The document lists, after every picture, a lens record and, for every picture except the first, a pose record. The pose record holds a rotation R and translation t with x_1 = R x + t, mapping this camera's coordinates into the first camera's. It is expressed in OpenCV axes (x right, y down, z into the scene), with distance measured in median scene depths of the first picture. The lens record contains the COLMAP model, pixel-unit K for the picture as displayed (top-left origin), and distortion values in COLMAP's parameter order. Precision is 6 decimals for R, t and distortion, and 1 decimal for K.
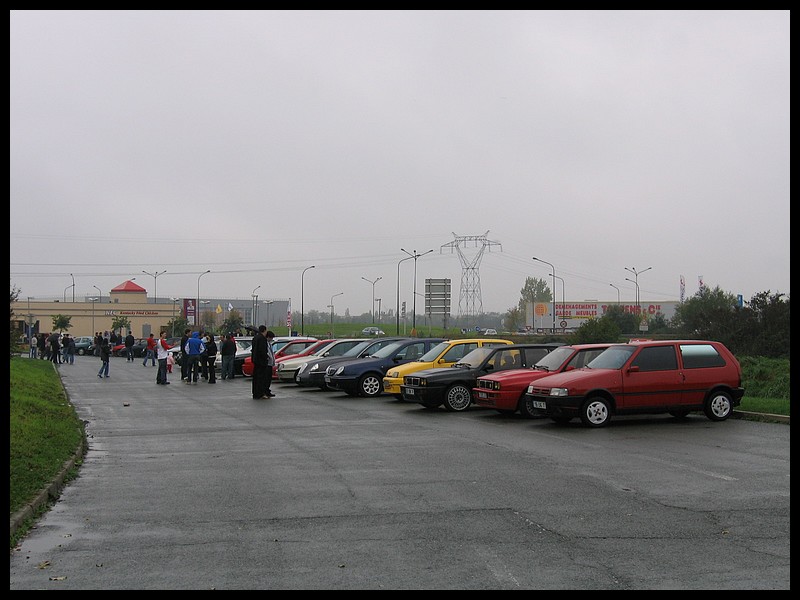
lens RADIAL K [[1319.9, 0, 401.1], [0, 1319.9, 297.9], [0, 0, 1]] dist [-0.139961, 0.000000]
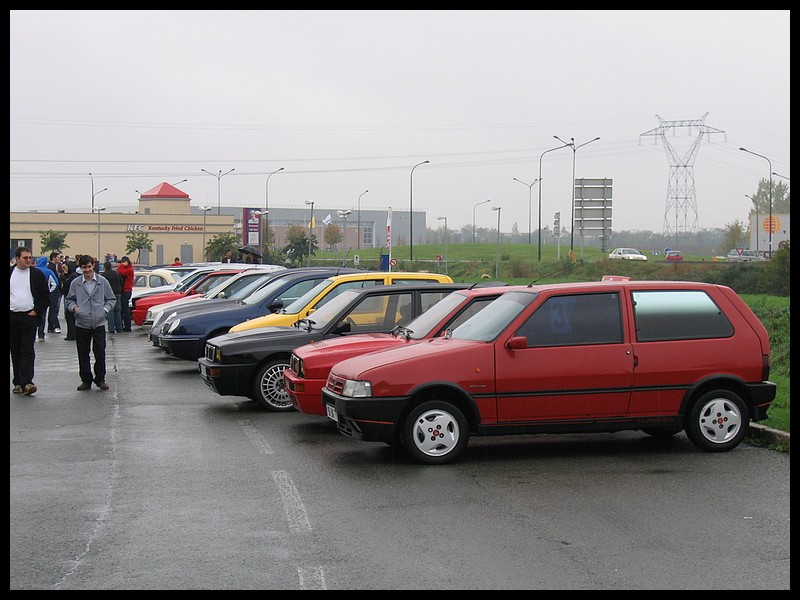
lens RADIAL K [[1790.3, 0, 399.0], [0, 1790.3, 299.8], [0, 0, 1]] dist [-0.145385, 0.000000]
pose [[0.992597, 0.006384, -0.121286, 0.187736], [-0.000200, 0.998702, 0.050938, 0.005325], [0.121453, -0.050537, 0.991310, 0.314811]]
